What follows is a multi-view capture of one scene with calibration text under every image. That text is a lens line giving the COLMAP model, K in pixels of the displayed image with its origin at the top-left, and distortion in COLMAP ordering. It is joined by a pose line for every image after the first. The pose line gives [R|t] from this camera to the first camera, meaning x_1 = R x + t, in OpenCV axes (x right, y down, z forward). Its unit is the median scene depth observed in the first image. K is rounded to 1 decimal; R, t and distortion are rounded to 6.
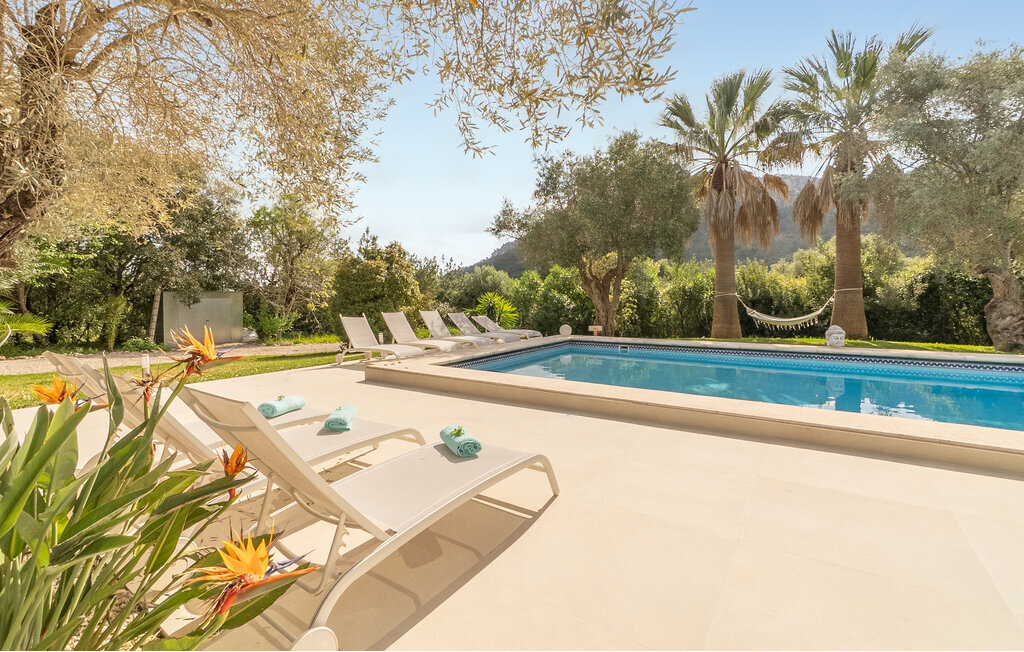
lens RADIAL K [[445.5, 0, 512.8], [0, 445.5, 294.8], [0, 0, 1]] dist [-0.005028, 0.000611]
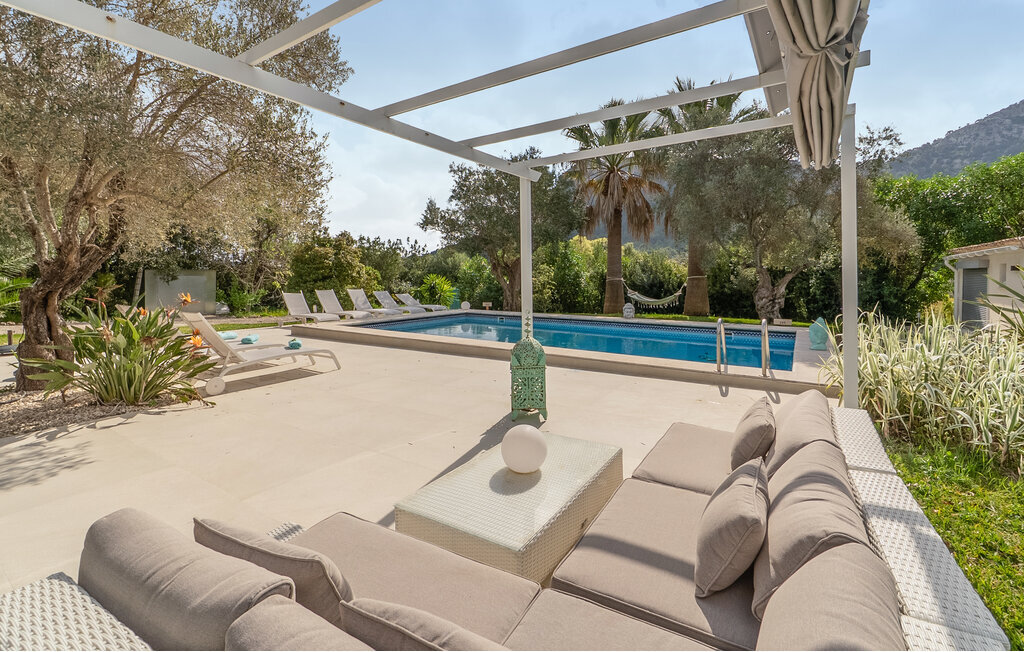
lens RADIAL K [[465.0, 0, 519.7], [0, 465.0, 275.7], [0, 0, 1]] dist [-0.002570, -0.000173]
pose [[0.999582, 0.013431, 0.025594, 0.184361], [-0.013537, 0.999901, 0.003940, -0.011378], [-0.025538, -0.004285, 0.999665, -0.274850]]
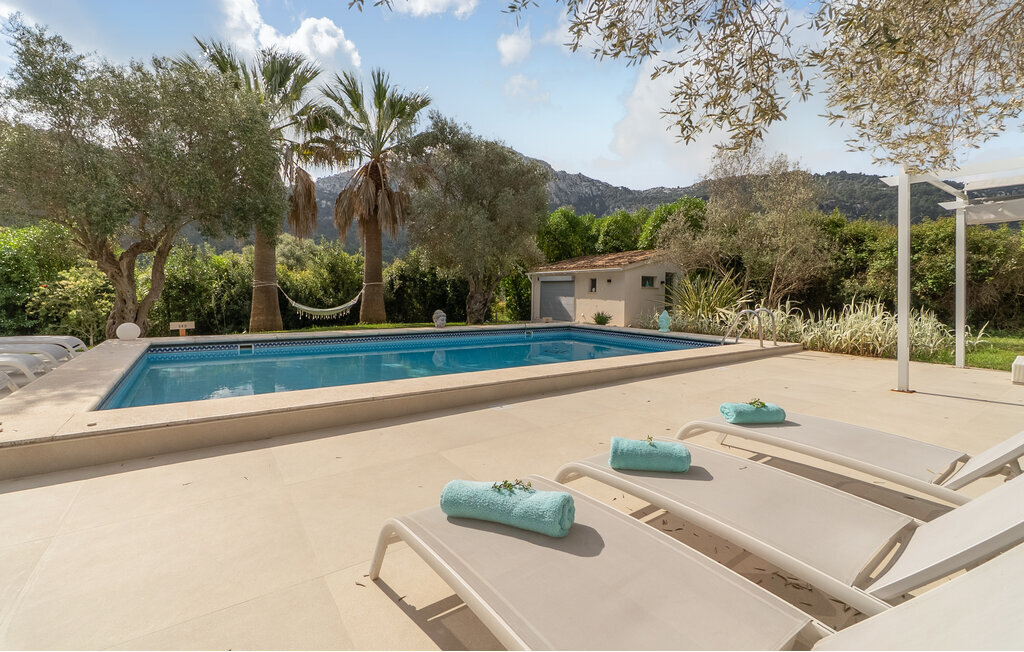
lens RADIAL K [[445.5, 0, 490.2], [0, 445.5, 295.1], [0, 0, 1]] dist [-0.005028, 0.000611]
pose [[0.359695, 0.011929, 0.932994, -0.218749], [-0.021842, 0.999752, -0.004362, 0.015711], [-0.932814, -0.018809, 0.359867, 0.227499]]
